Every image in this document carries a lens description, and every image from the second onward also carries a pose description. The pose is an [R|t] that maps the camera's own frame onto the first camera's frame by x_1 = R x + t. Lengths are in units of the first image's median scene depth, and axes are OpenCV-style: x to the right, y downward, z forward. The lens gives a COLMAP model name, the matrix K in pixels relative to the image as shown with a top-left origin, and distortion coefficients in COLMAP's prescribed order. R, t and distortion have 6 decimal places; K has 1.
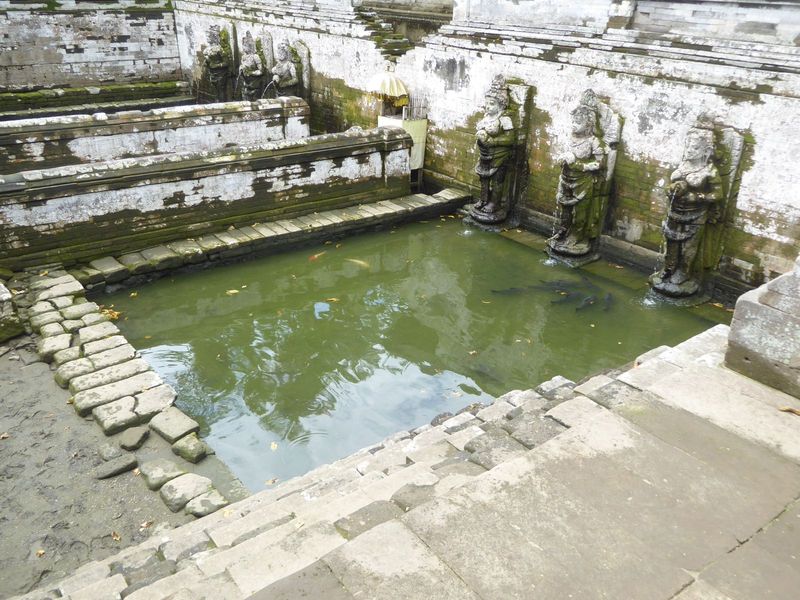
lens RADIAL K [[718.1, 0, 399.9], [0, 718.1, 298.7], [0, 0, 1]] dist [-0.009582, -0.003469]
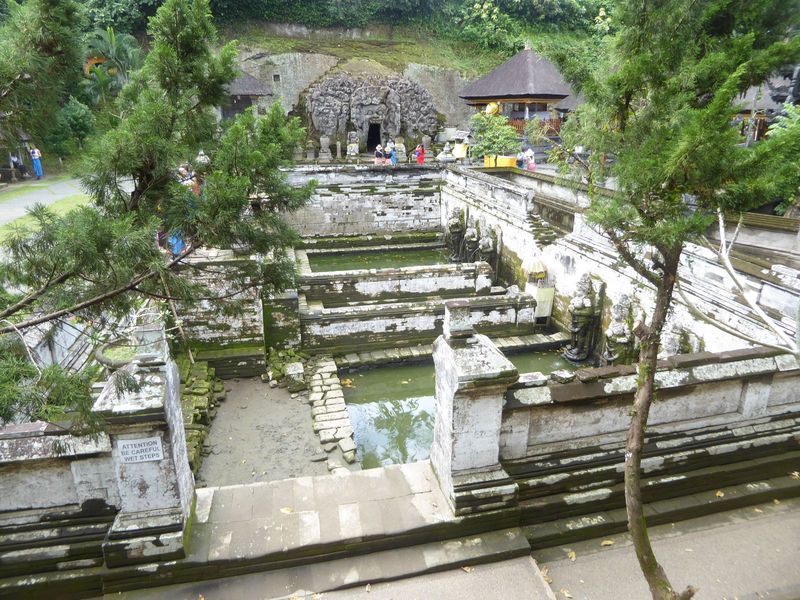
lens RADIAL K [[558.4, 0, 398.9], [0, 558.4, 301.5], [0, 0, 1]] dist [-0.029056, 0.001832]
pose [[0.906004, 0.108836, -0.409037, 0.268351], [-0.147496, 0.986984, -0.064083, -0.098254], [0.396739, 0.118391, 0.910265, -0.317104]]
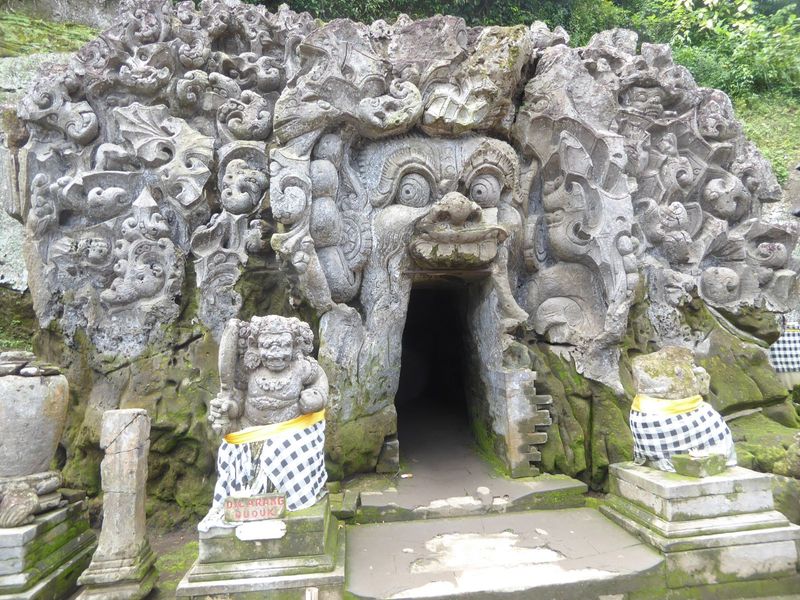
lens RADIAL K [[558.4, 0, 399.8], [0, 558.4, 300.5], [0, 0, 1]] dist [-0.029056, 0.001832]
pose [[0.895357, -0.110376, -0.431454, -0.736141], [-0.113505, 0.880250, -0.460734, -0.790251], [0.430642, 0.461494, 0.775610, 1.404523]]
